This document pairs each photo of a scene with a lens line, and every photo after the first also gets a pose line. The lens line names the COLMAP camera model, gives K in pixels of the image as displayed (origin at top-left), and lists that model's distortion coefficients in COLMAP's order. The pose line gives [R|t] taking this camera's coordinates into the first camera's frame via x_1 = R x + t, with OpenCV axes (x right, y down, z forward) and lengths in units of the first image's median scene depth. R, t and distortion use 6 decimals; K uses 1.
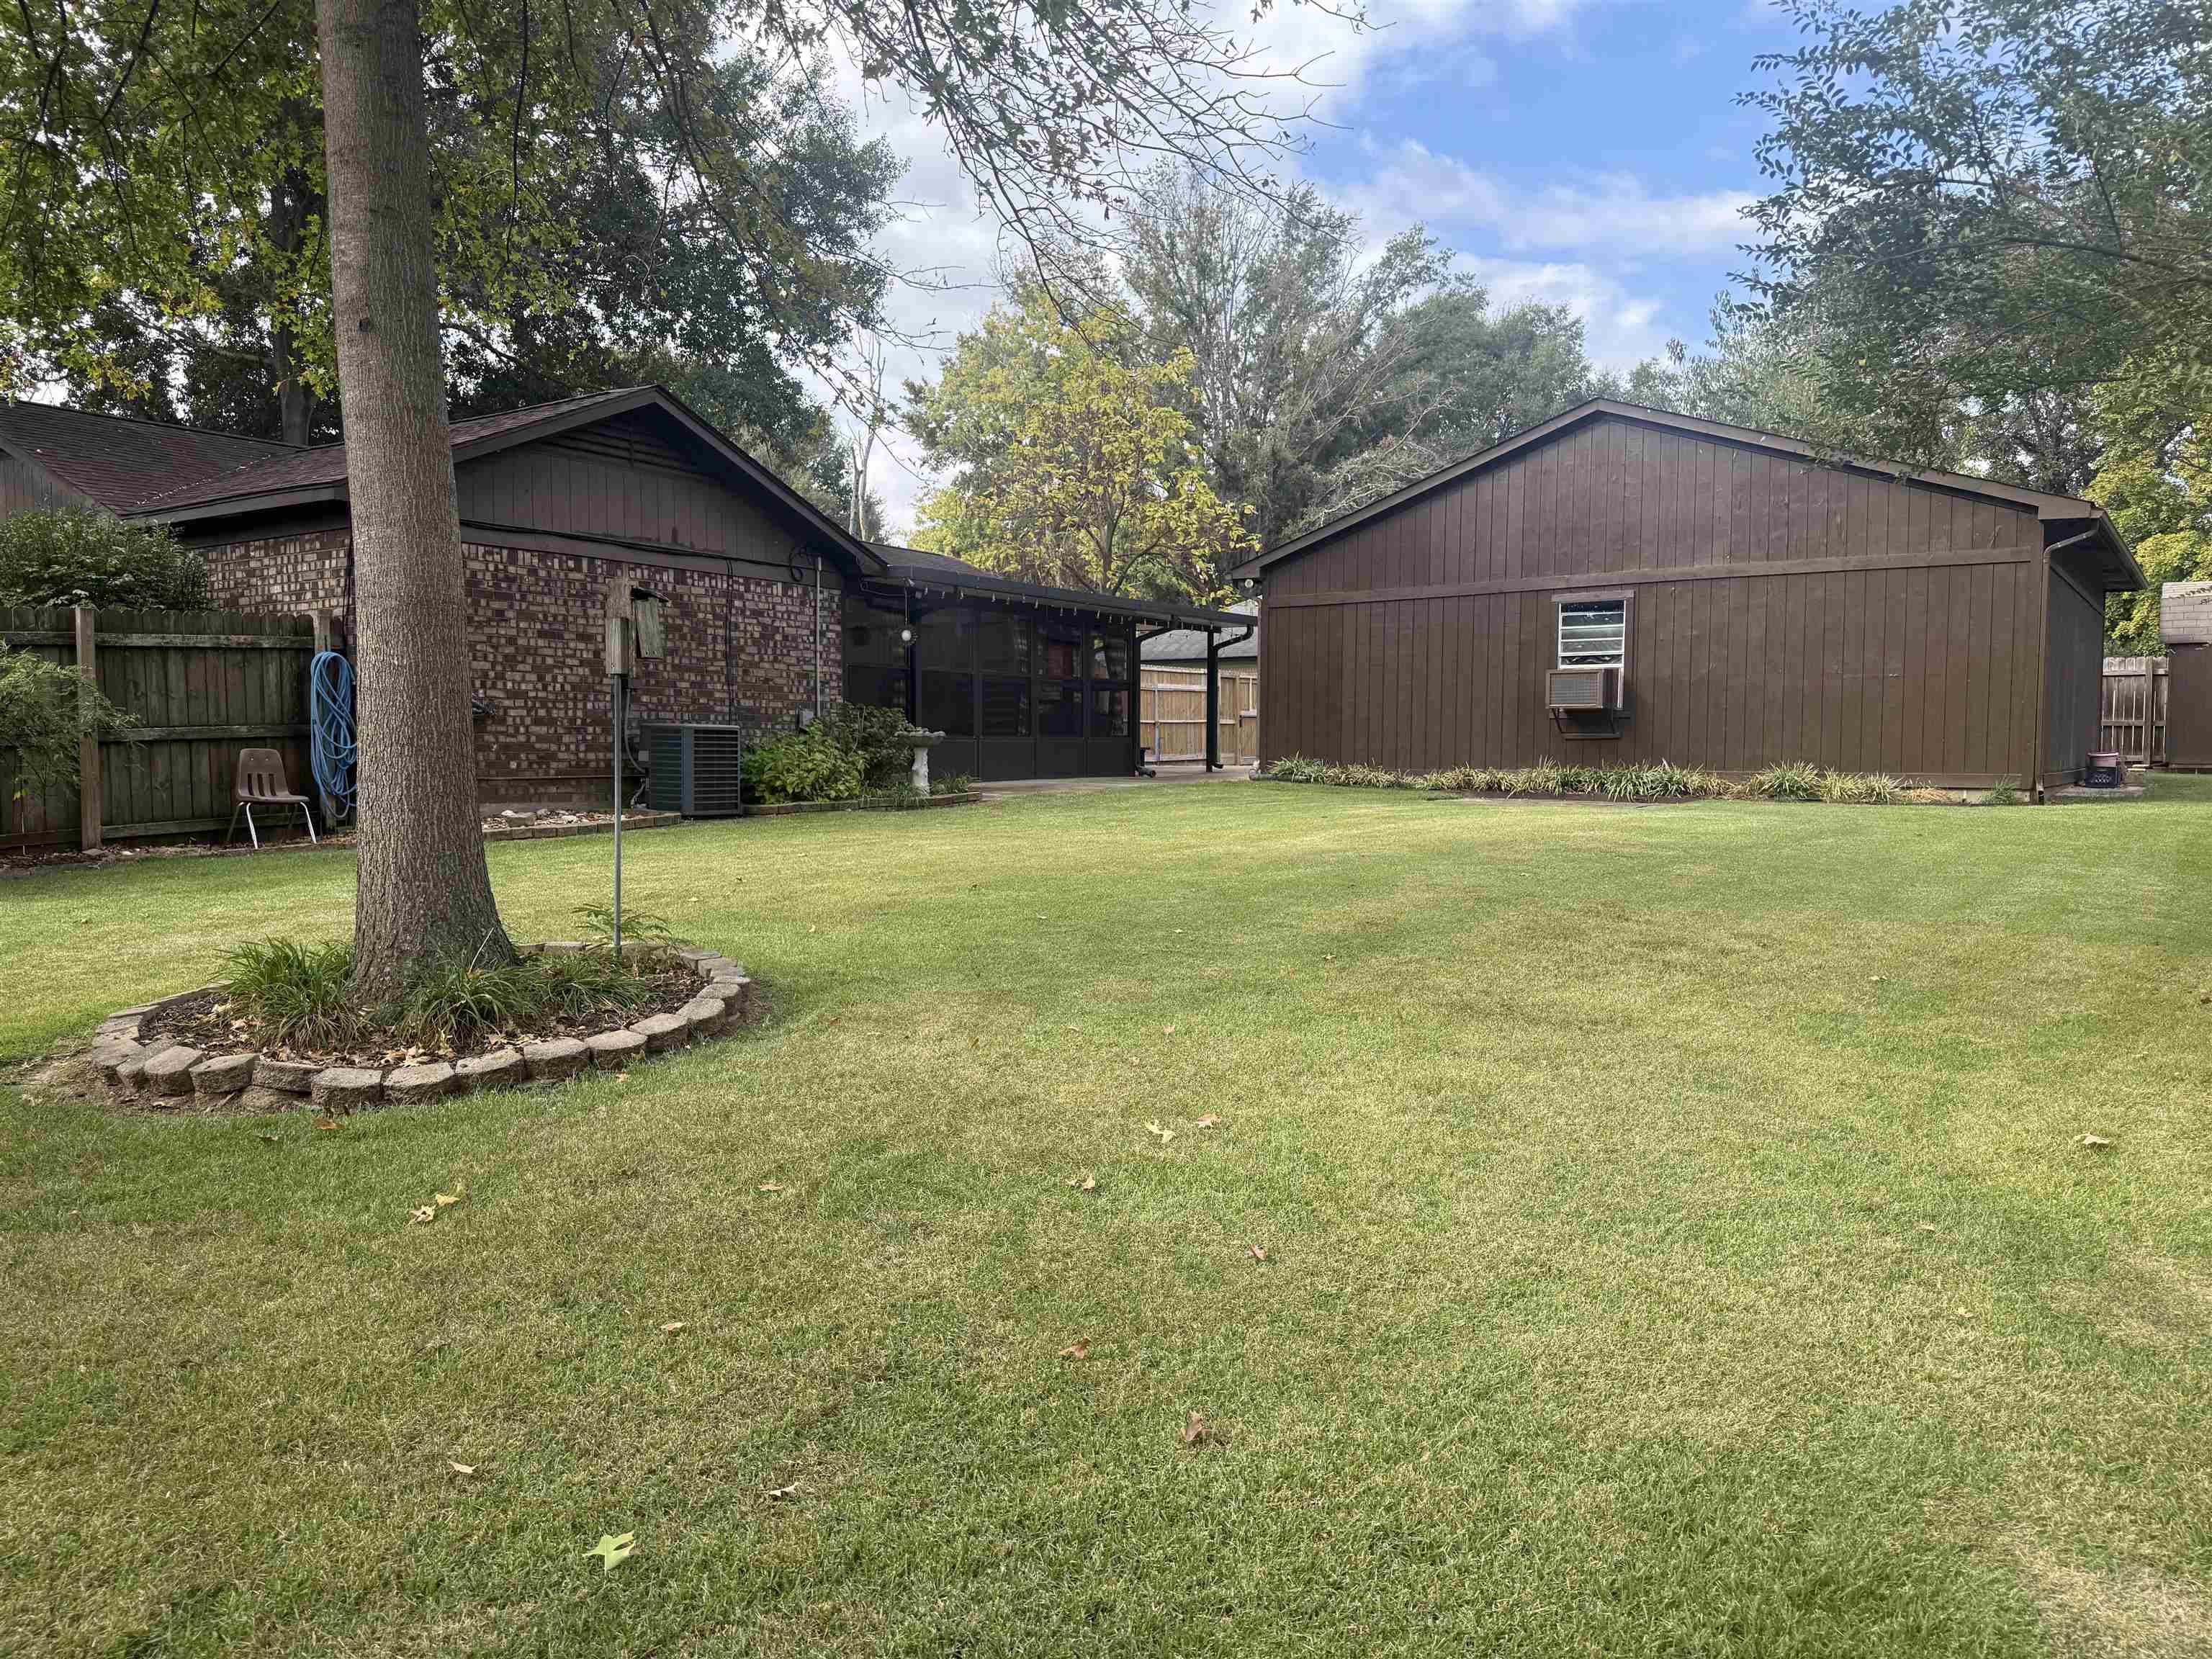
lens RADIAL K [[1570.9, 0, 1104.4], [0, 1570.9, 826.0], [0, 0, 1]] dist [-0.011305, -0.005810]
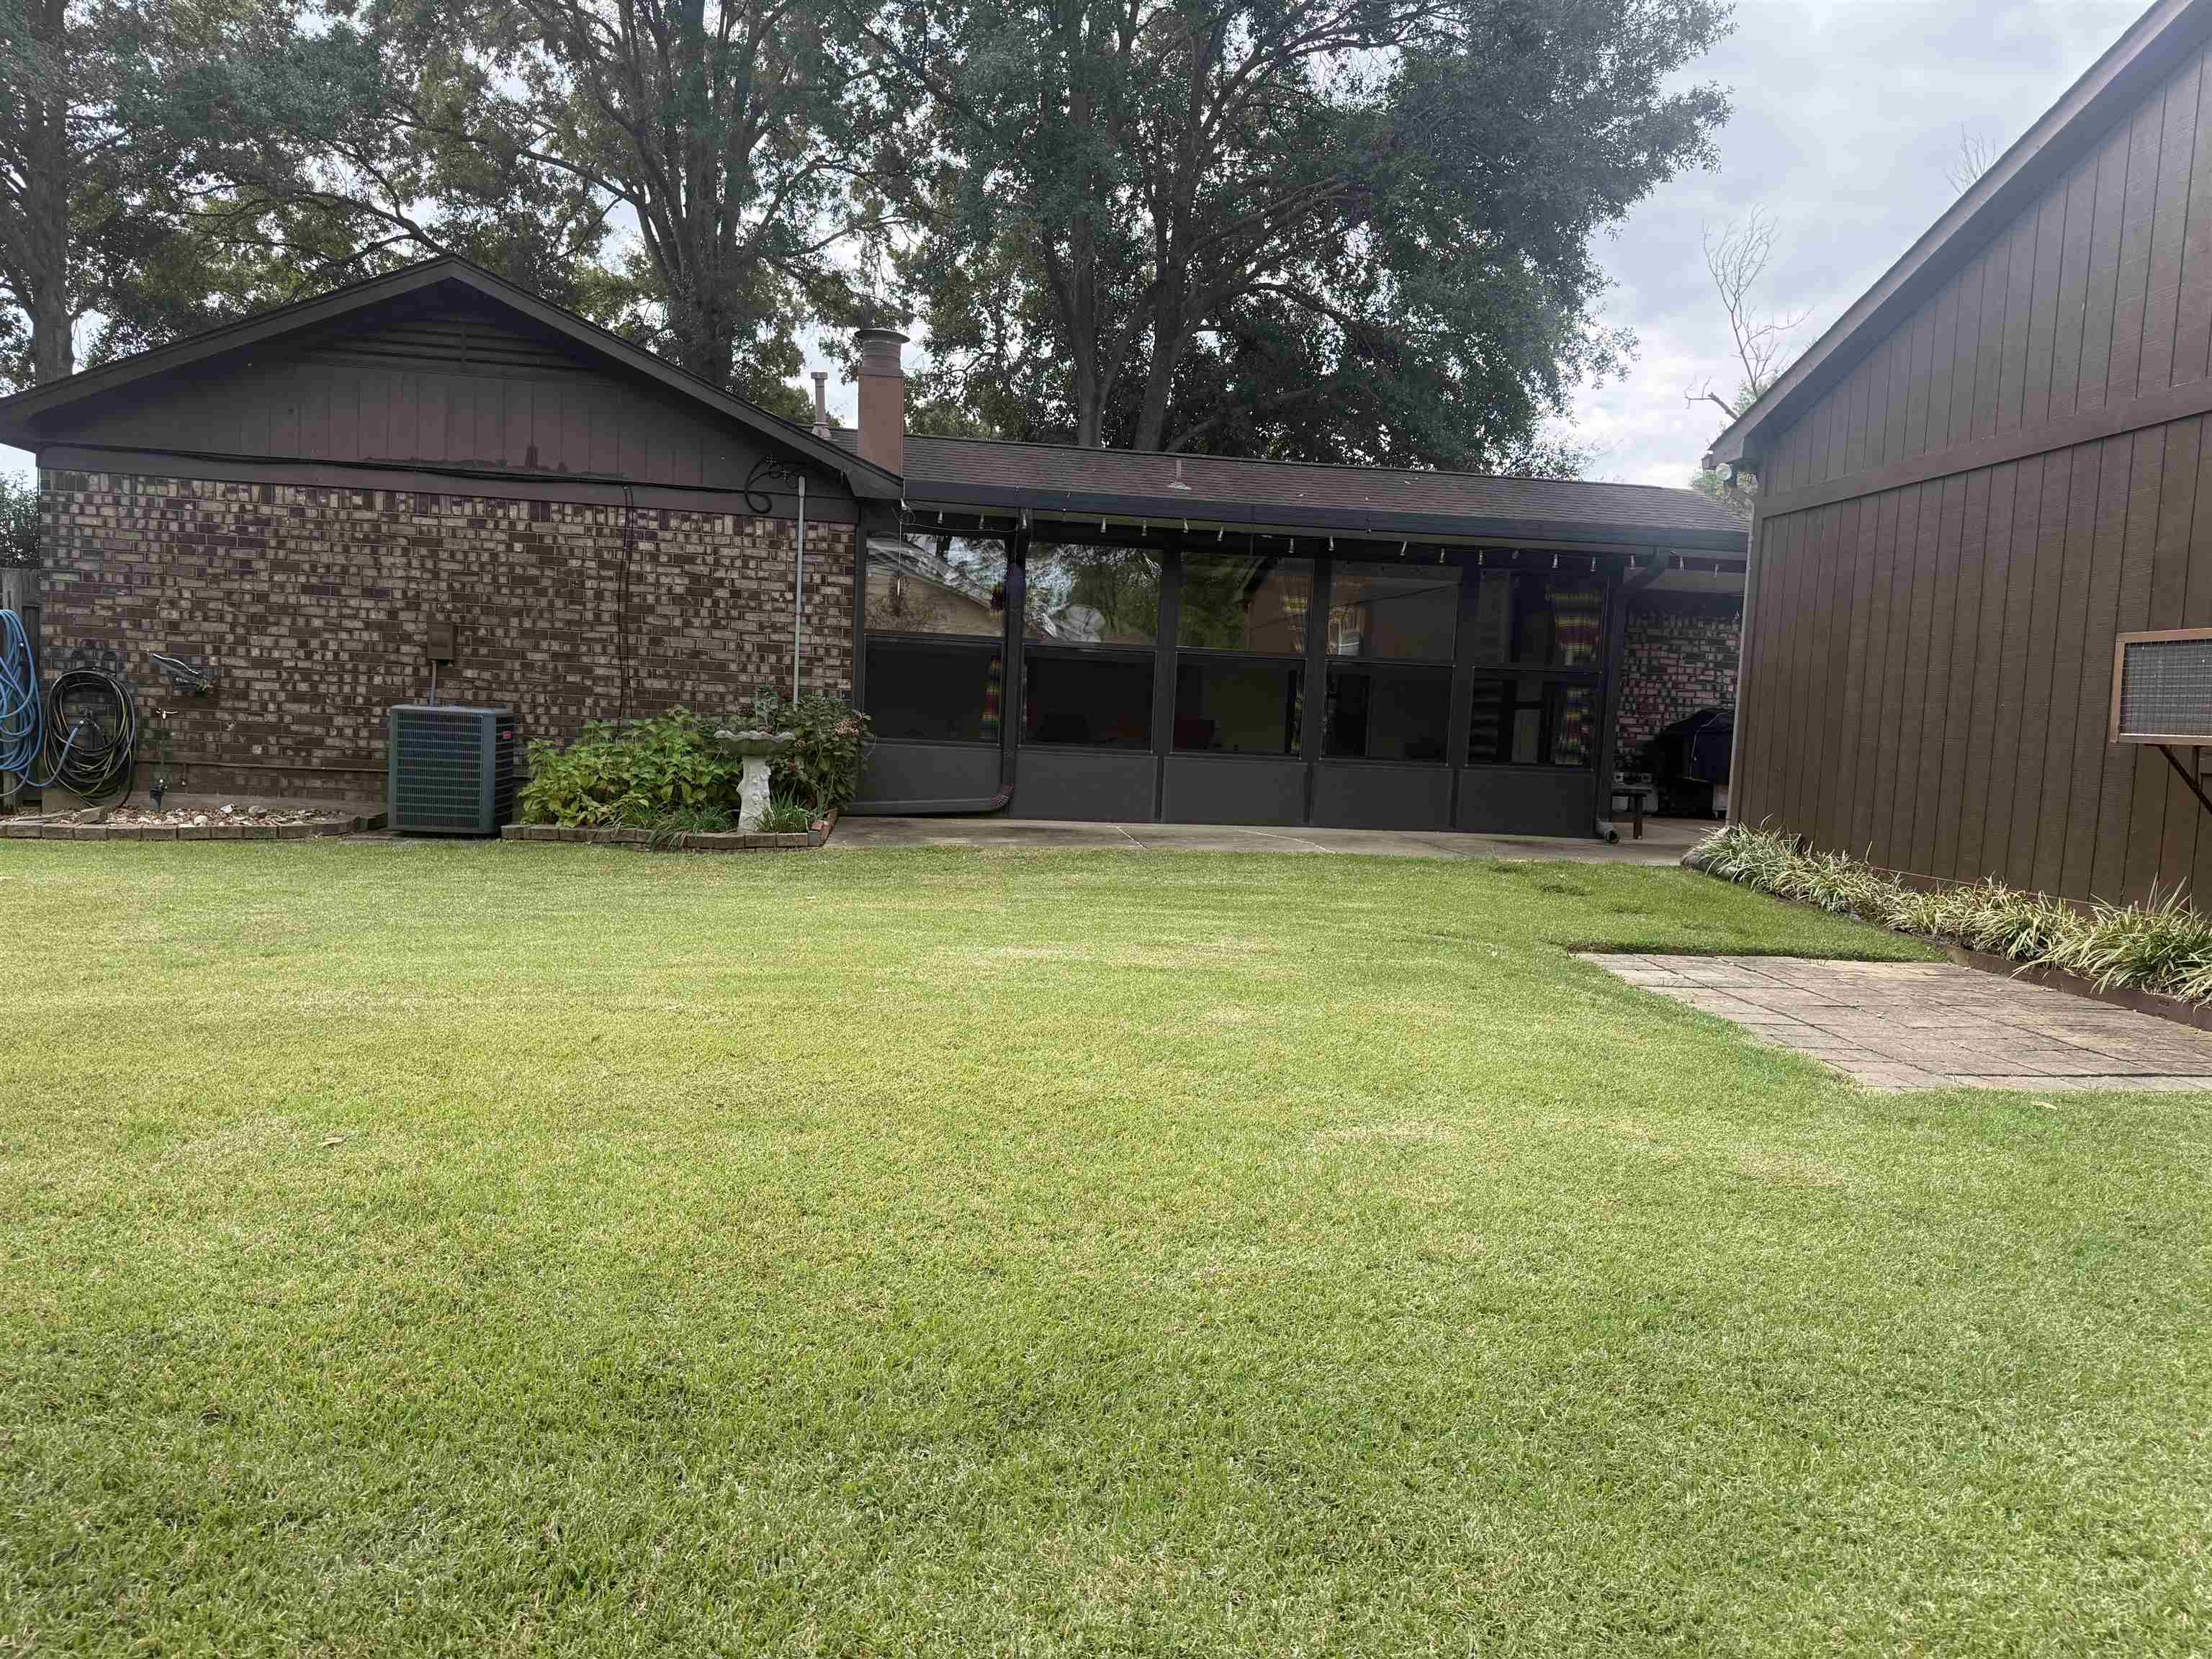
lens RADIAL K [[1570.9, 0, 1106.5], [0, 1570.9, 833.2], [0, 0, 1]] dist [-0.011305, -0.005810]
pose [[0.654971, 0.084675, -0.750895, 0.514181], [-0.085924, 0.995602, 0.037322, -0.062220], [0.750753, 0.040075, 0.659367, 0.773339]]
